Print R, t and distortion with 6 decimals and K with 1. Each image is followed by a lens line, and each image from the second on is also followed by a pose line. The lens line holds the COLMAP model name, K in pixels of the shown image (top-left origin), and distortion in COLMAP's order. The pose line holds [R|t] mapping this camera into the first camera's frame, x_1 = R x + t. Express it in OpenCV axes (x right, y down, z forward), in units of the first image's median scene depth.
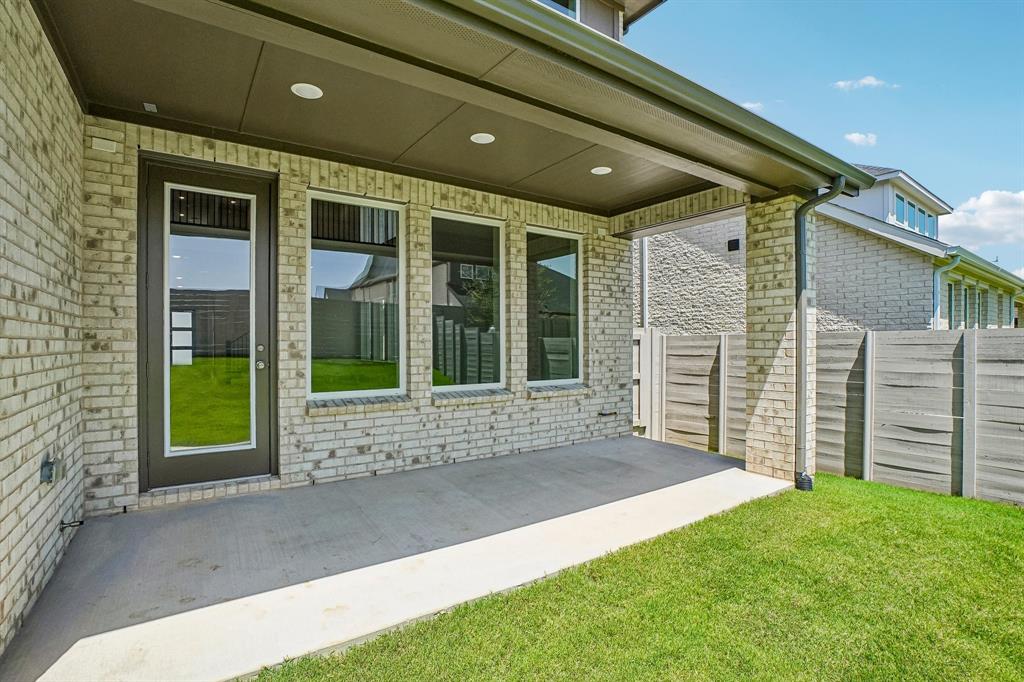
lens RADIAL K [[468.5, 0, 509.7], [0, 468.5, 338.6], [0, 0, 1]] dist [-0.017342, 0.002969]
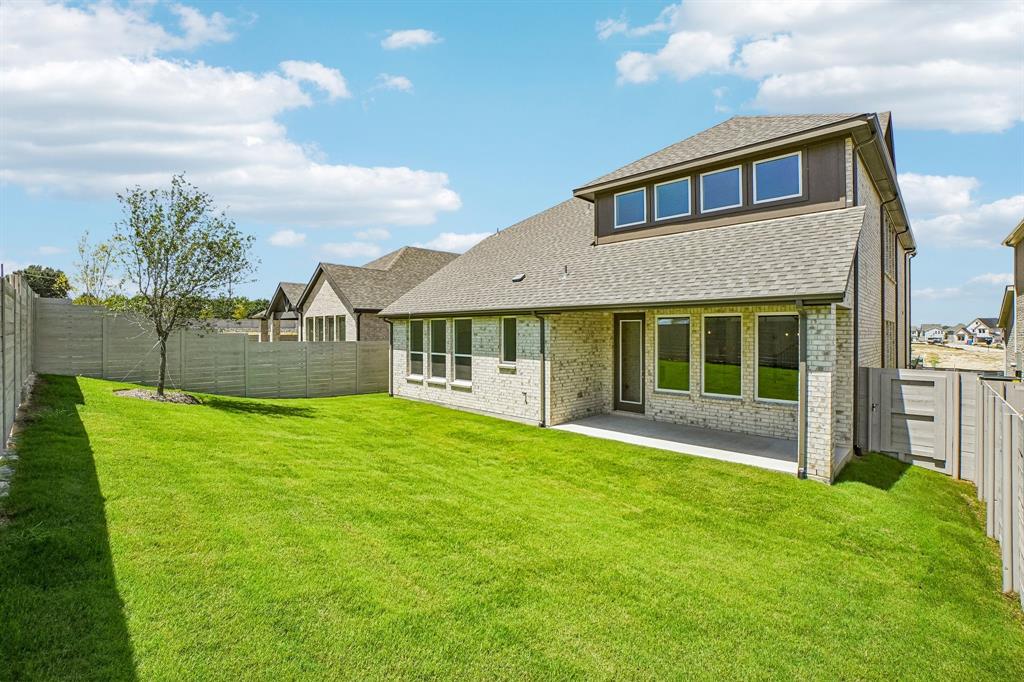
lens RADIAL K [[468.5, 0, 512.5], [0, 468.5, 336.8], [0, 0, 1]] dist [-0.017342, 0.002969]
pose [[0.220949, 0.004926, -0.975273, 2.022493], [-0.000720, 0.999988, 0.004888, -0.195017], [0.975285, -0.000378, 0.220950, -0.433864]]
